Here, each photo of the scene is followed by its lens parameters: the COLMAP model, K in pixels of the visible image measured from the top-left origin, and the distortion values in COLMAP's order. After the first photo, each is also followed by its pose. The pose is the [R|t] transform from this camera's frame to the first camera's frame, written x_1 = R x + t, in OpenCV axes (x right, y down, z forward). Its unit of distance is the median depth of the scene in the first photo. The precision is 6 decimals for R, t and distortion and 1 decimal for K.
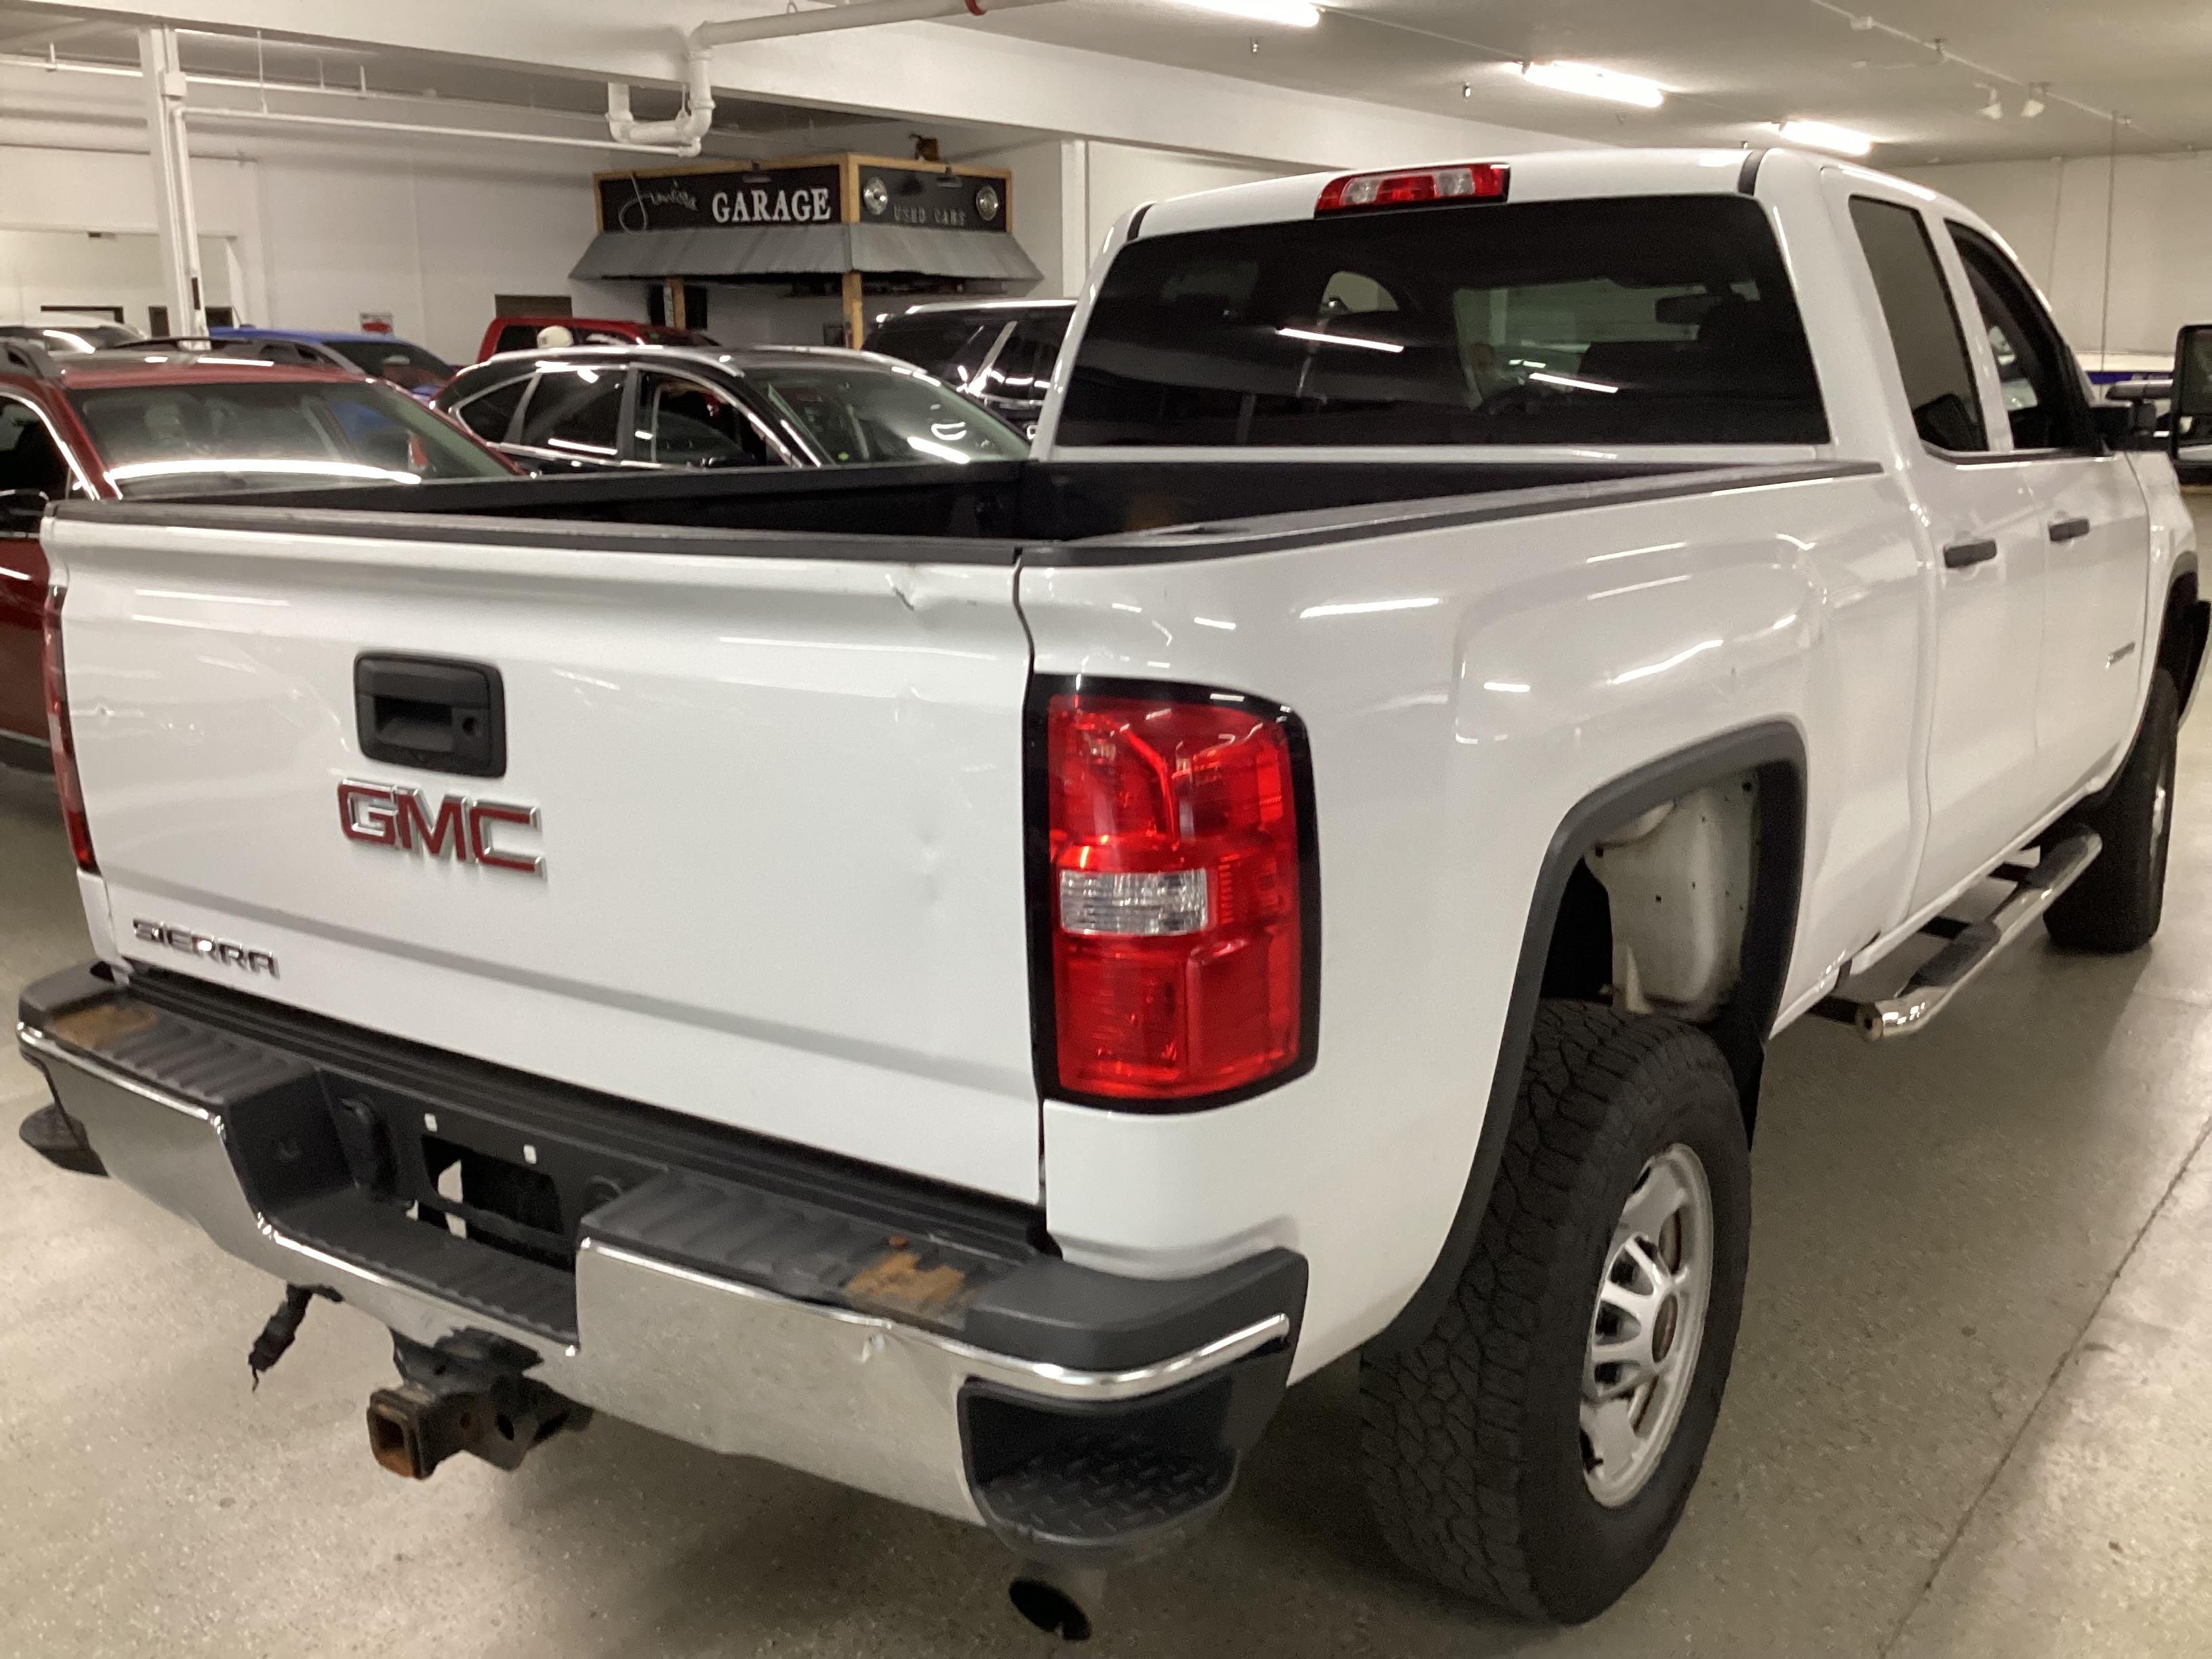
lens RADIAL K [[2142.2, 0, 1104.8], [0, 2142.2, 826.0], [0, 0, 1]] dist [-0.003527, 0.000000]
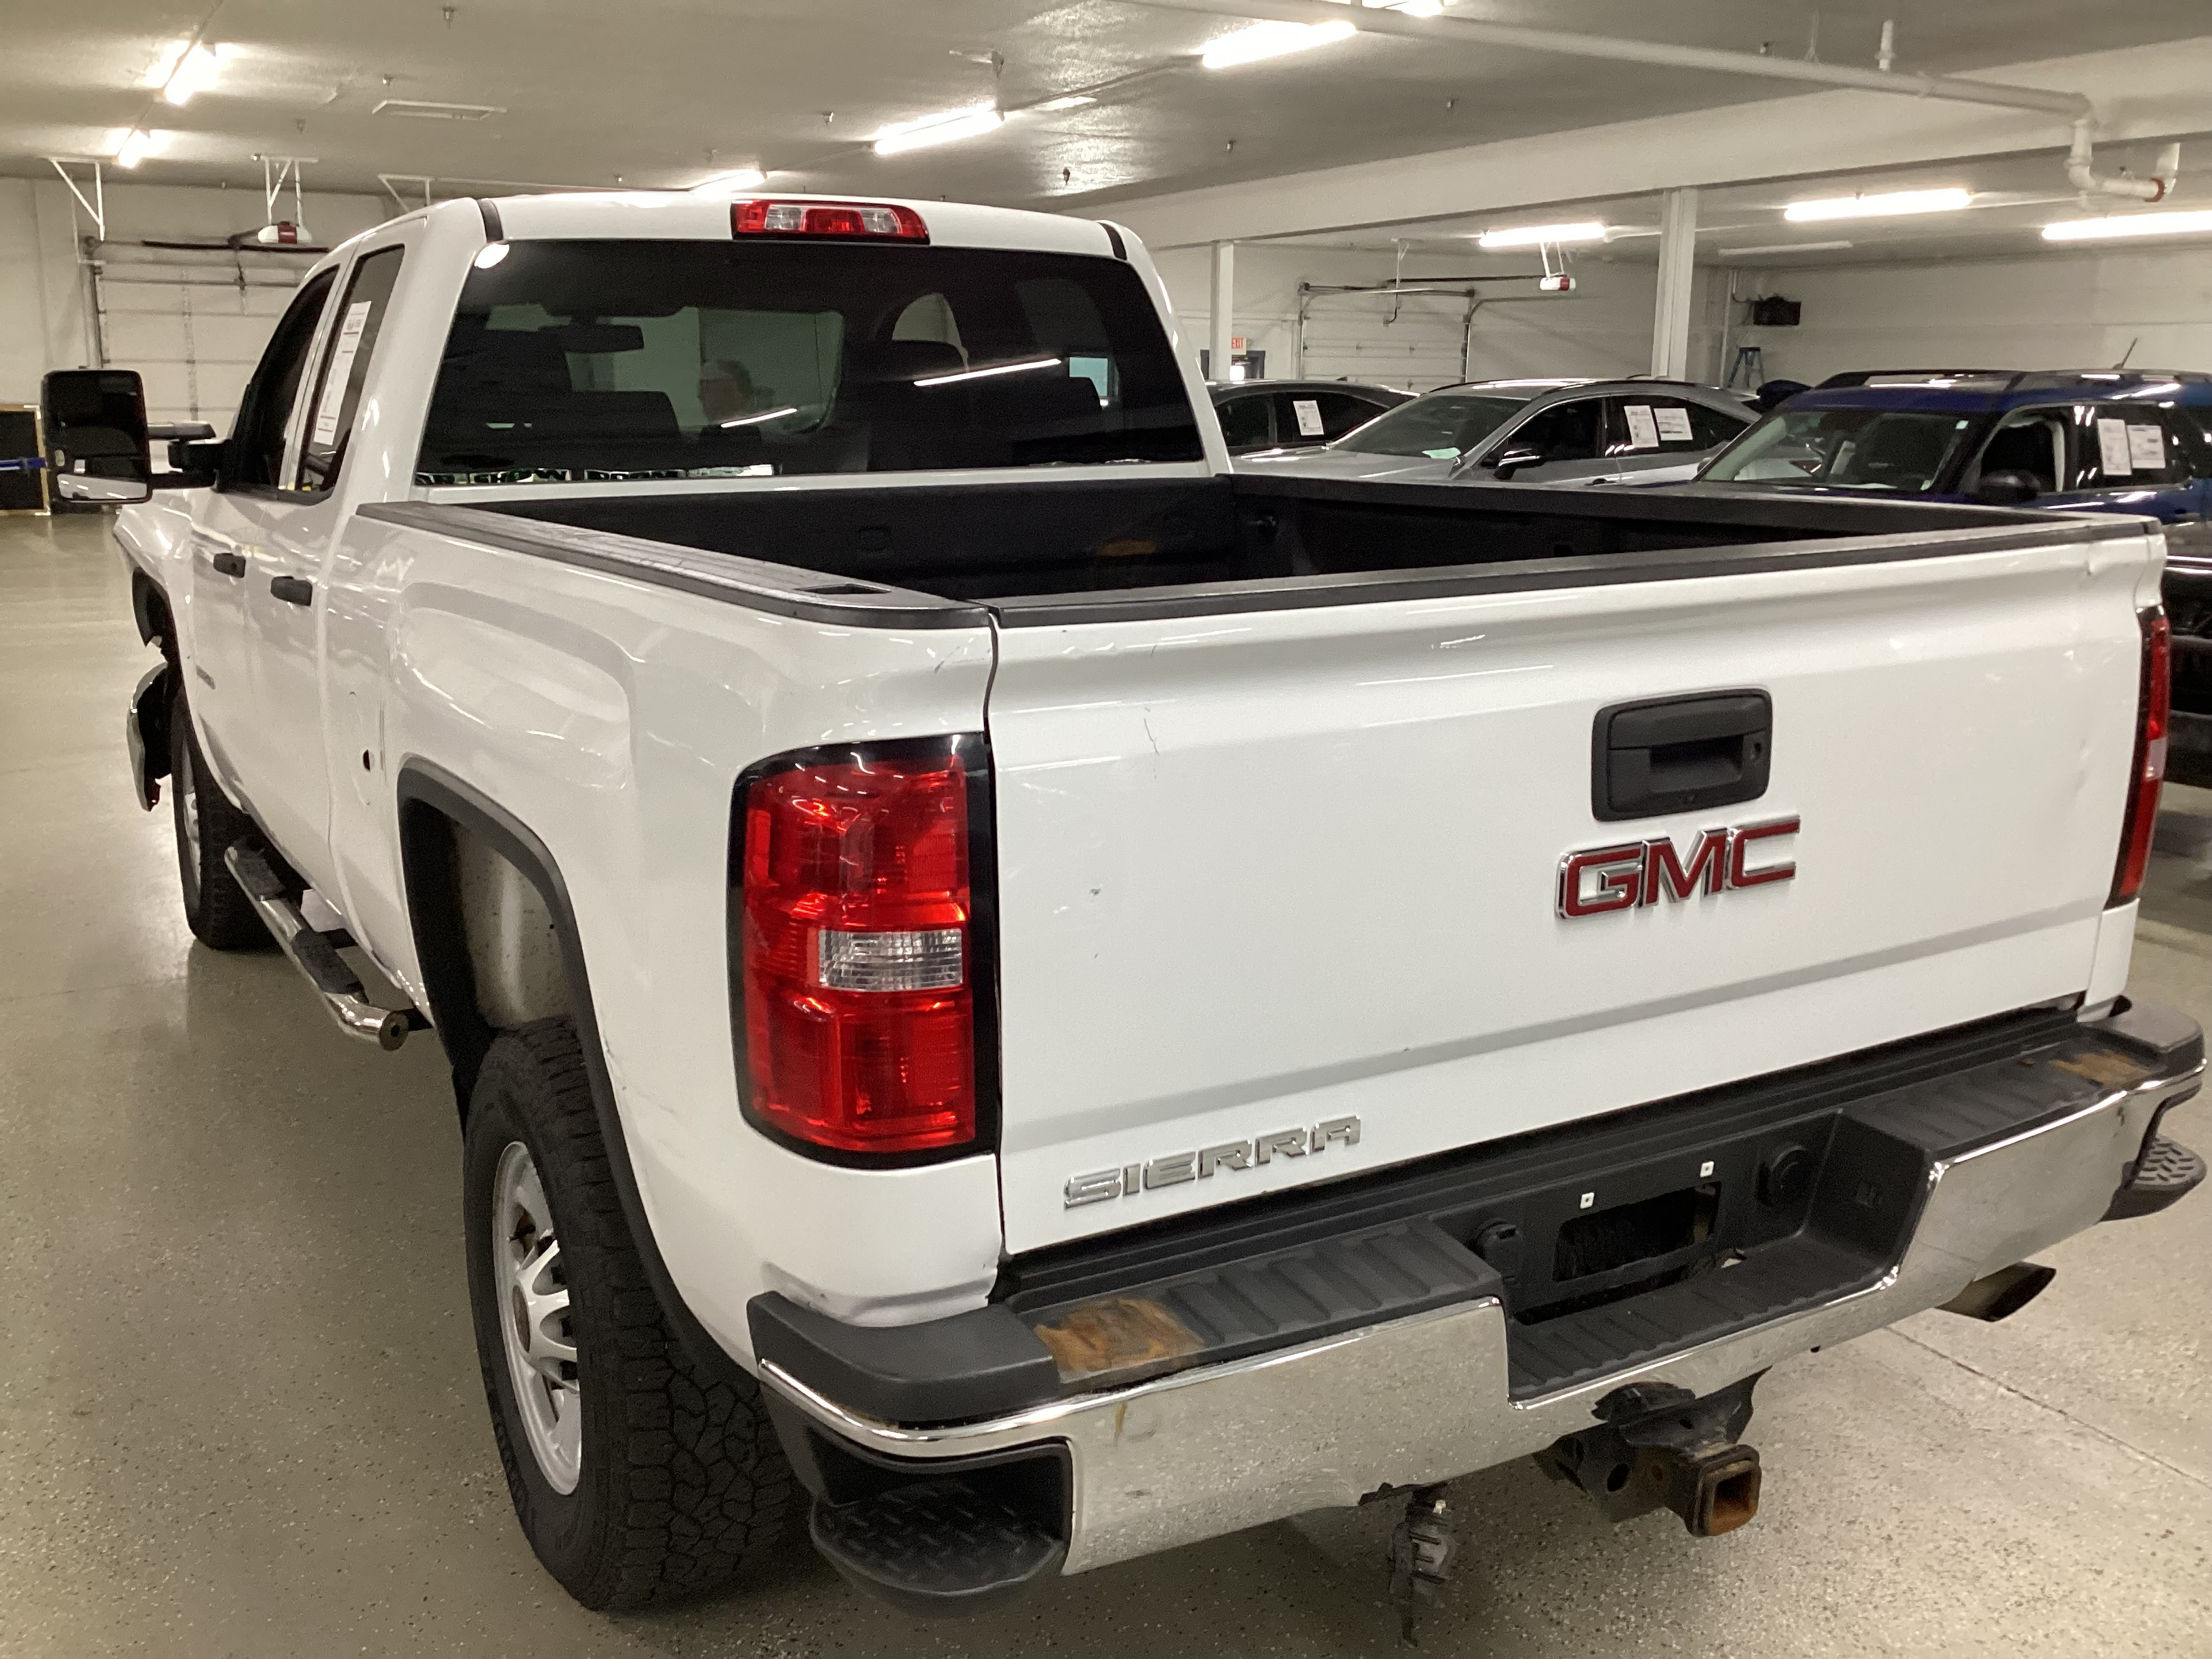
lens RADIAL K [[2003.0, 0, 1106.1], [0, 2003.0, 833.3], [0, 0, 1]] dist [0.071569, -0.137791]
pose [[0.394149, -0.192049, 0.898757, -1.237273], [0.190574, 0.973746, 0.124498, -0.179485], [-0.899071, 0.122209, 0.420401, 0.852925]]
